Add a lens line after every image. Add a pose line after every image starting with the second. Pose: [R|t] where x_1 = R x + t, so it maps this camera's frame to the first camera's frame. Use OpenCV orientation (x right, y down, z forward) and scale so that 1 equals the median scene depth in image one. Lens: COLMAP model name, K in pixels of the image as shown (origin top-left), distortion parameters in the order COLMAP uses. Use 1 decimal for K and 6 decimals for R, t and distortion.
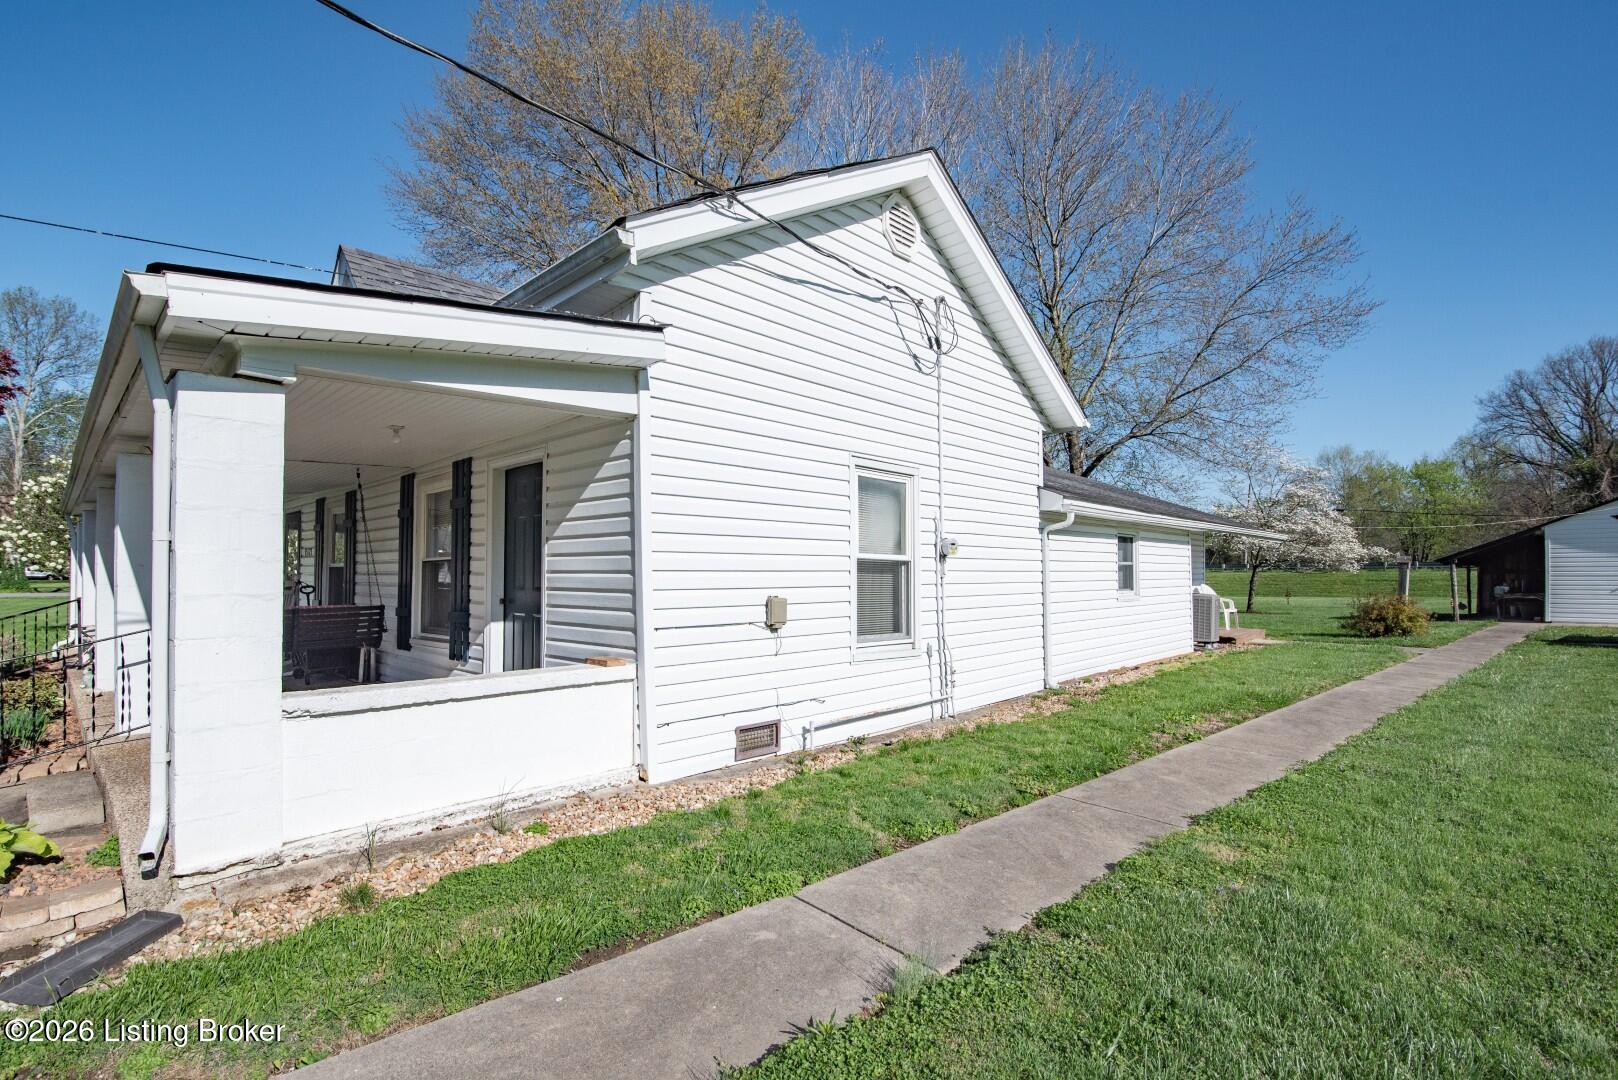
lens RADIAL K [[757.1, 0, 778.2], [0, 757.1, 560.3], [0, 0, 1]] dist [-0.016057, -0.000257]
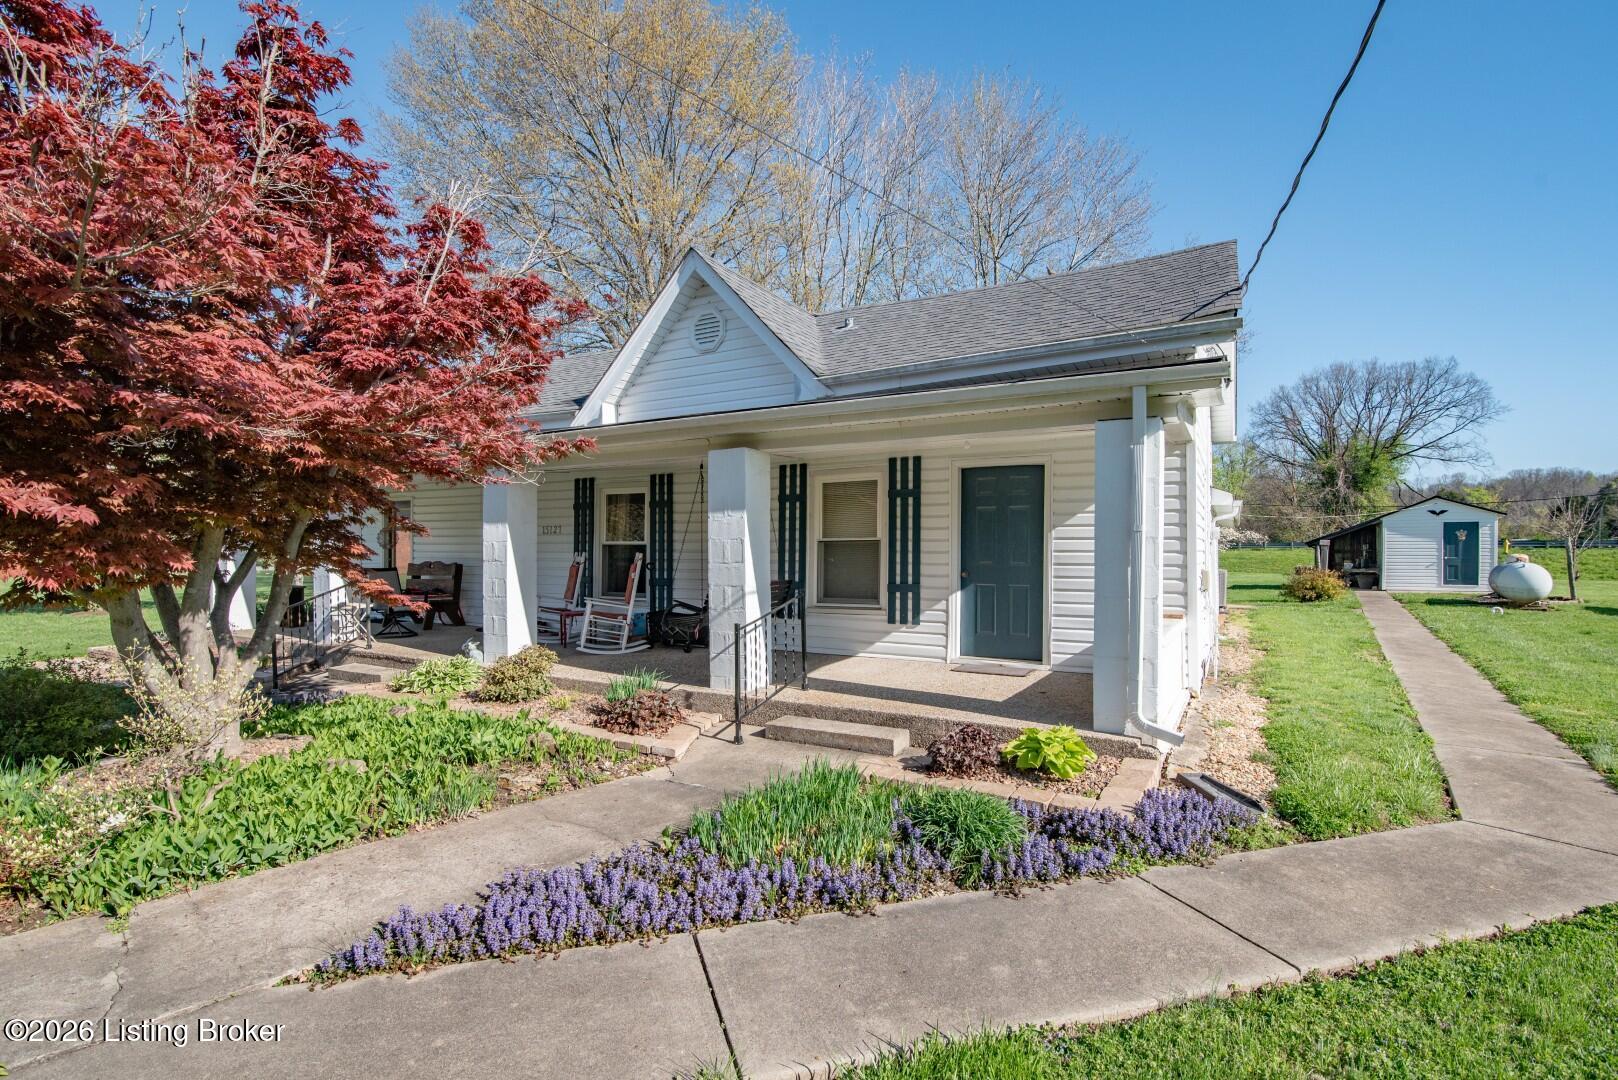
lens RADIAL K [[757.1, 0, 810.2], [0, 757.1, 553.4], [0, 0, 1]] dist [-0.016057, -0.000257]
pose [[0.969977, 0.002888, 0.243178, -0.366609], [-0.008119, 0.999757, 0.020511, -0.001447], [-0.243060, -0.021869, 0.969765, -0.058651]]
